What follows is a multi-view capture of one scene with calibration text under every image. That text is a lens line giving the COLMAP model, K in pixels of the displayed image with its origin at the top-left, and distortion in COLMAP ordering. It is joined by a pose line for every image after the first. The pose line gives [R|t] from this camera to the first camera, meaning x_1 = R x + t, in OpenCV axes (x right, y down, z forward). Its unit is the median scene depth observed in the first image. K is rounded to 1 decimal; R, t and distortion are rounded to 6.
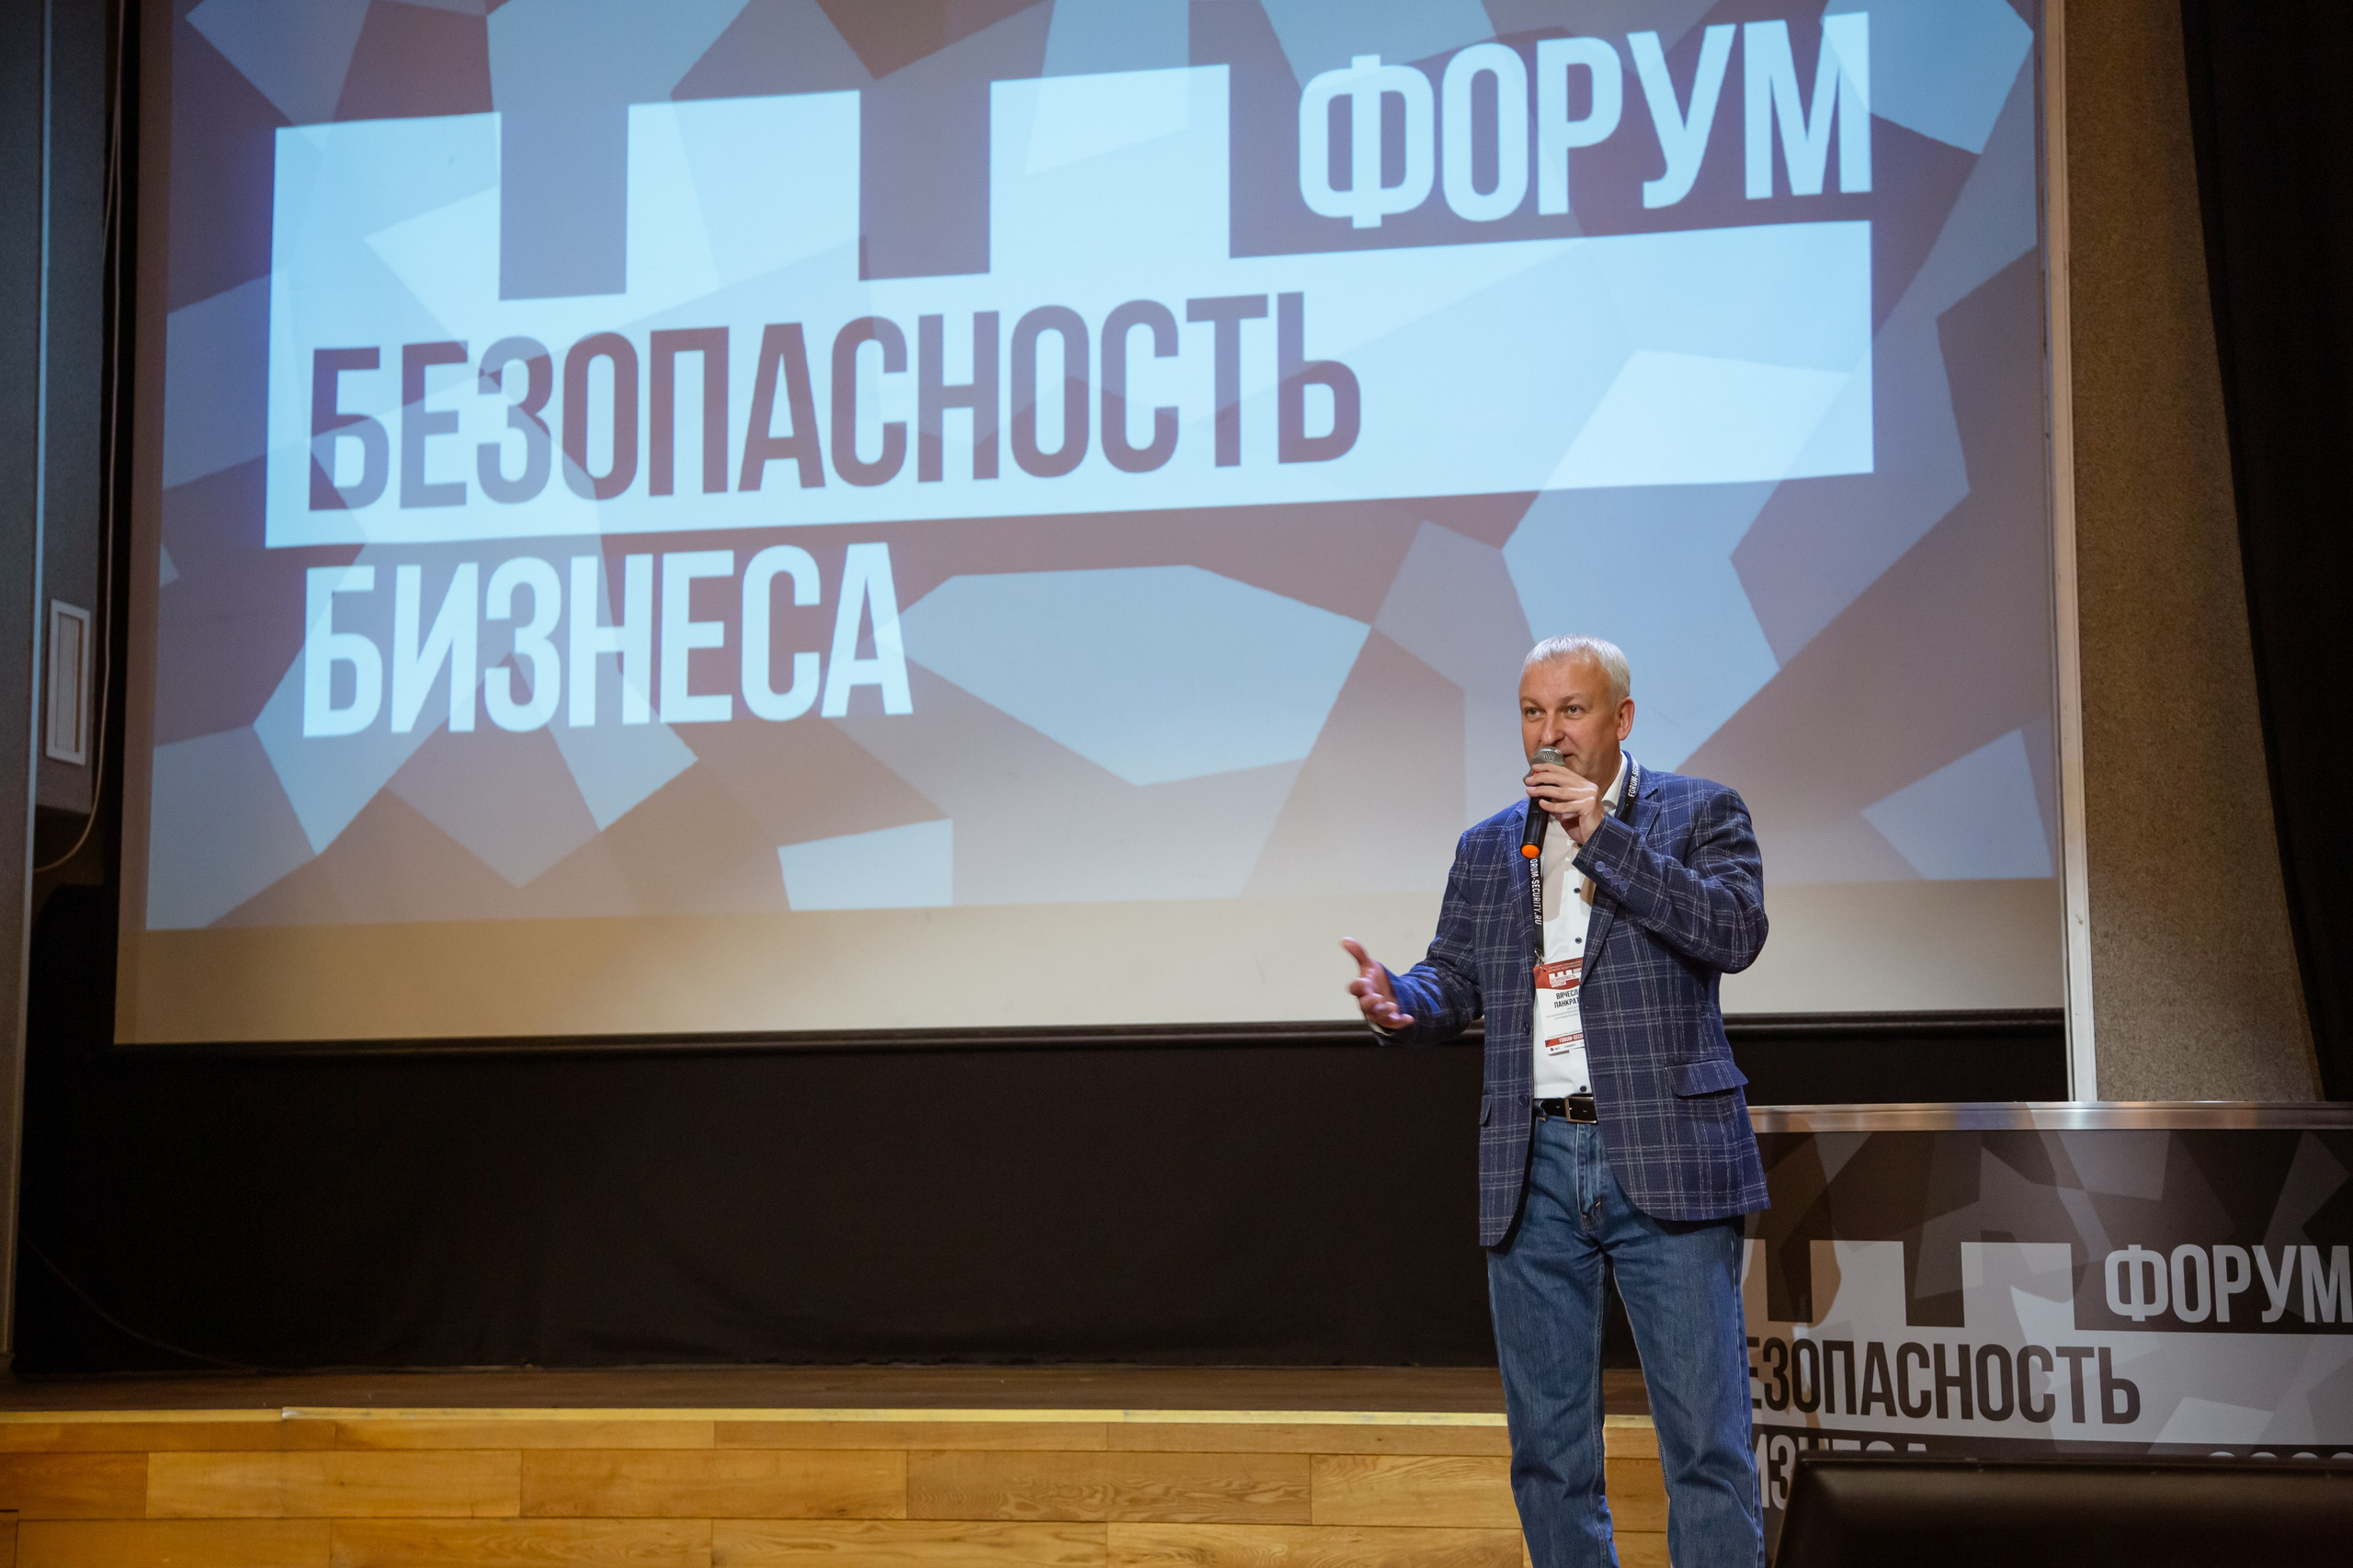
lens RADIAL K [[3365.7, 0, 1305.3], [0, 3365.7, 806.5], [0, 0, 1]] dist [0.124744, 0.000000]
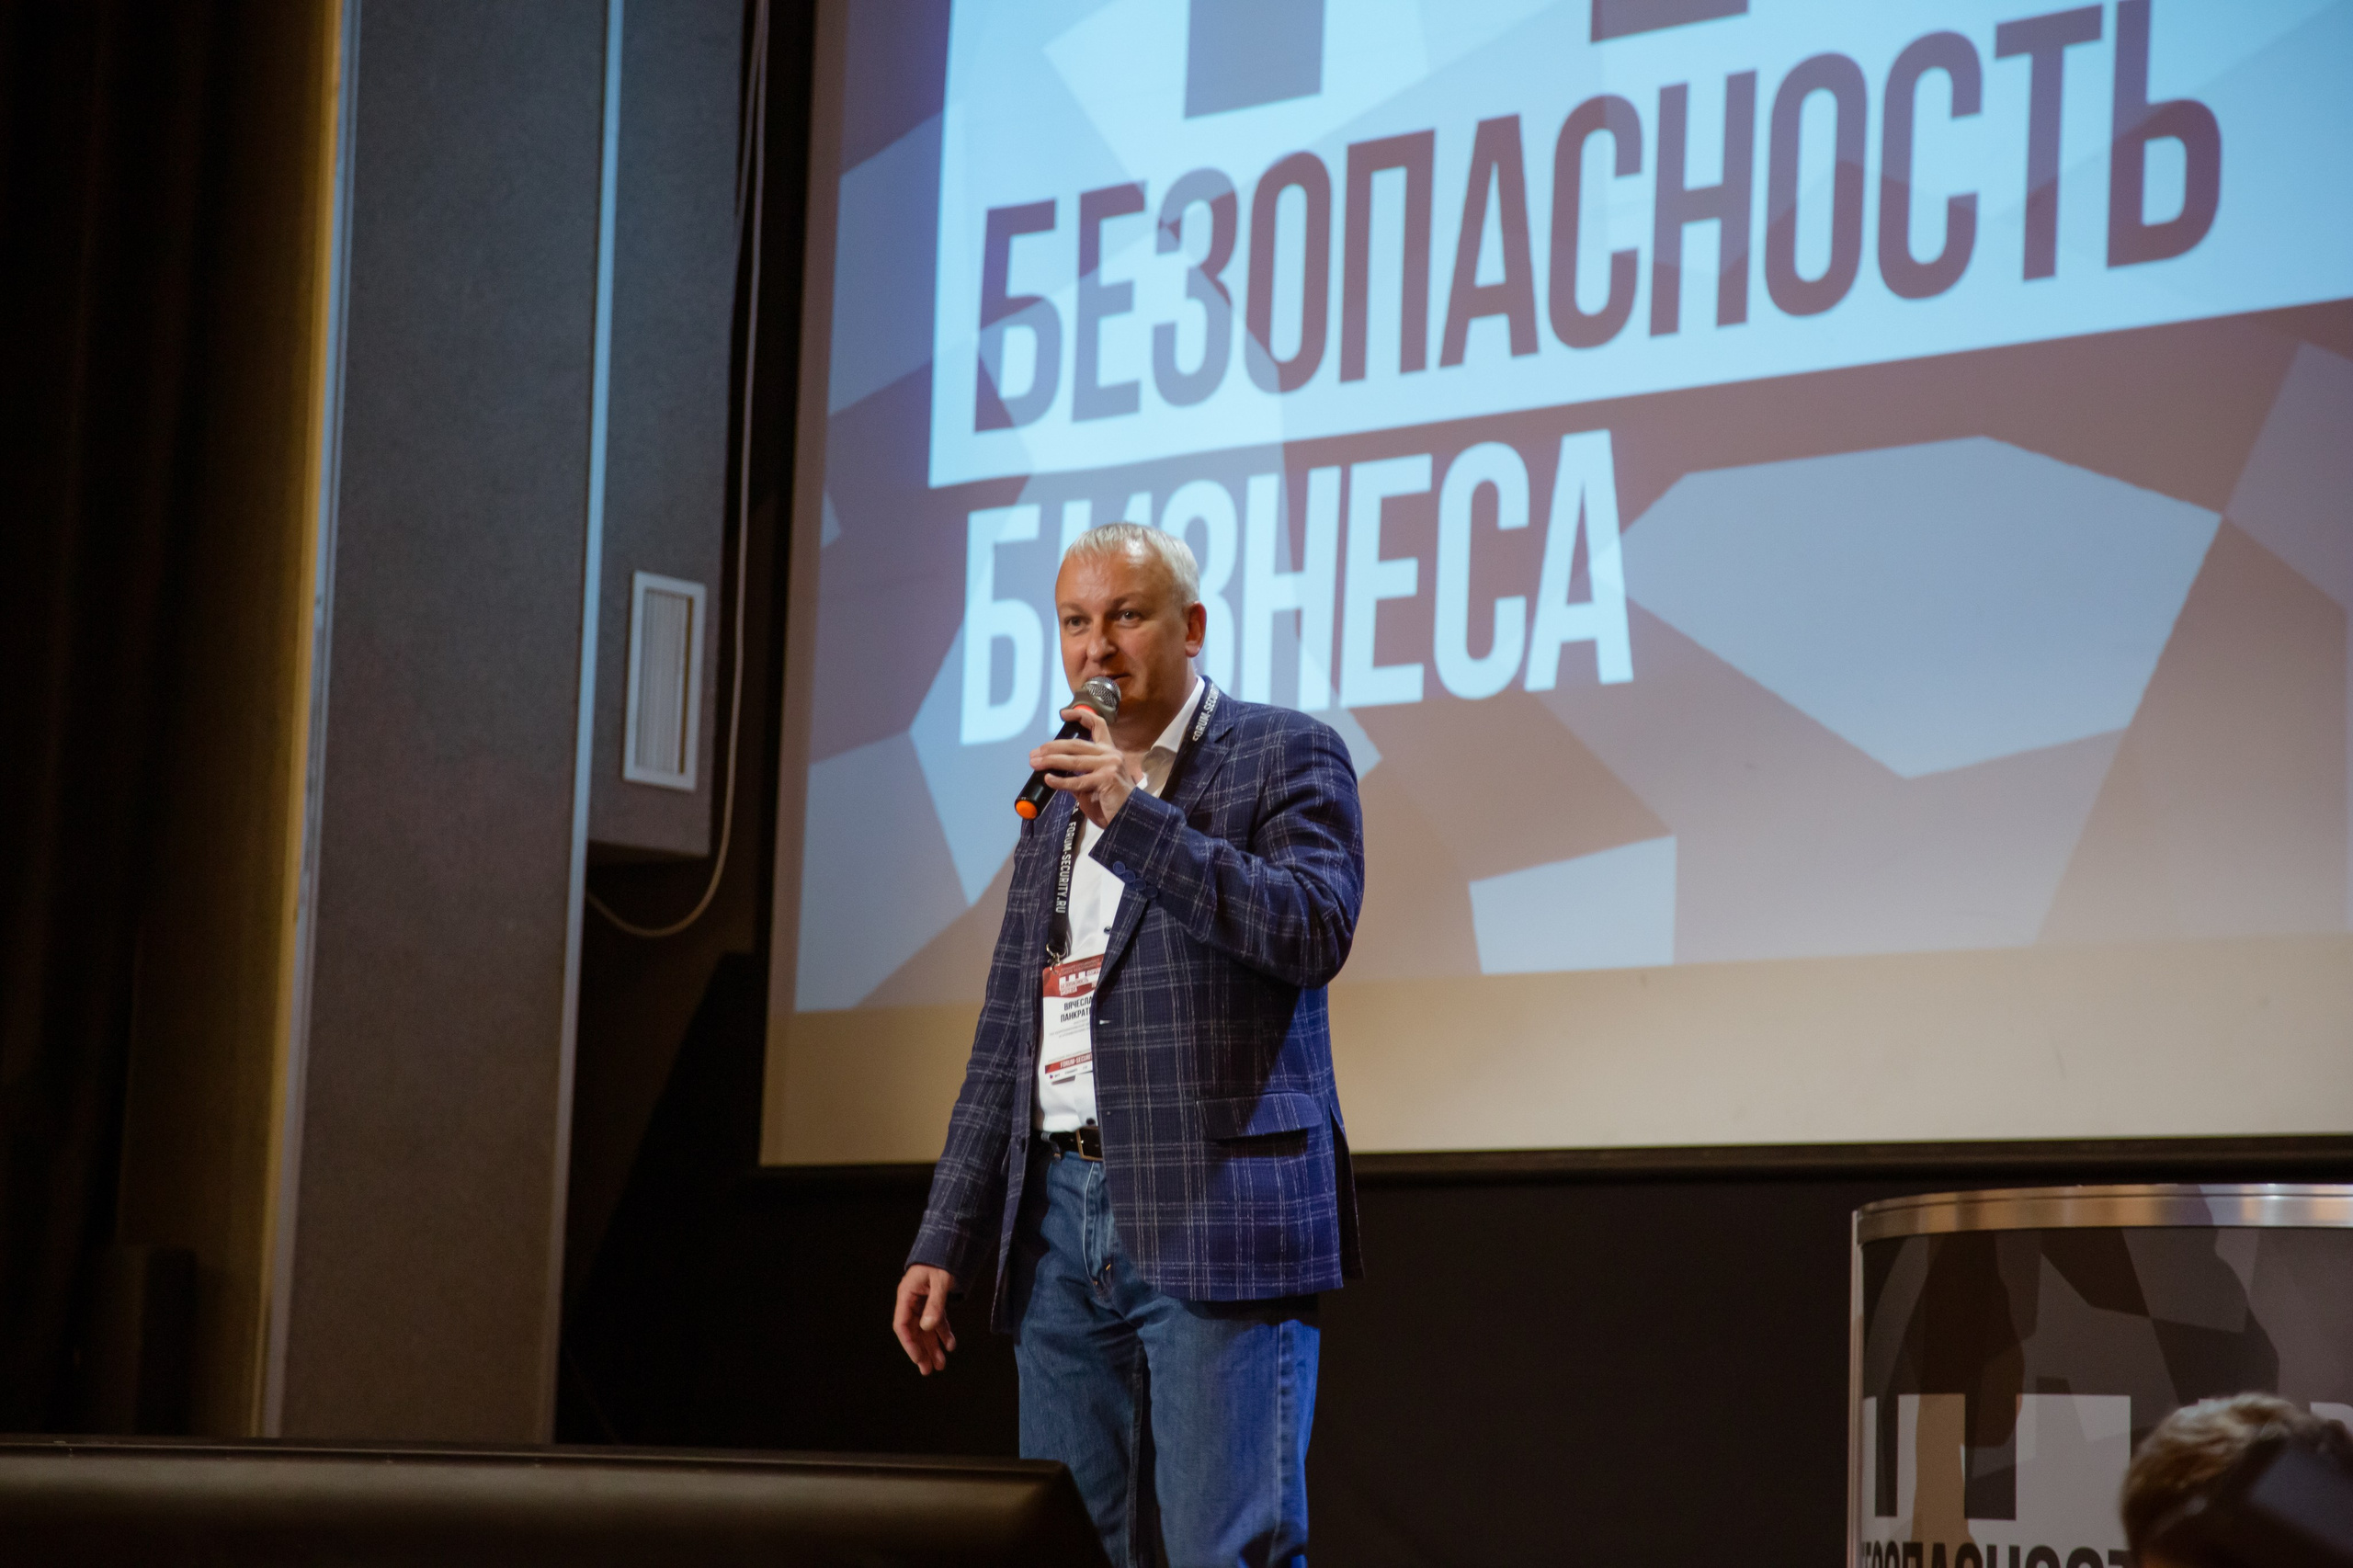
lens RADIAL K [[6387.1, 0, 1156.9], [0, 6387.1, 737.0], [0, 0, 1]] dist [0.540658, 0.000000]
pose [[0.835360, -0.031131, -0.548822, 0.500265], [0.014490, 0.999295, -0.034629, 0.026344], [0.549513, 0.020976, 0.835222, -0.119673]]
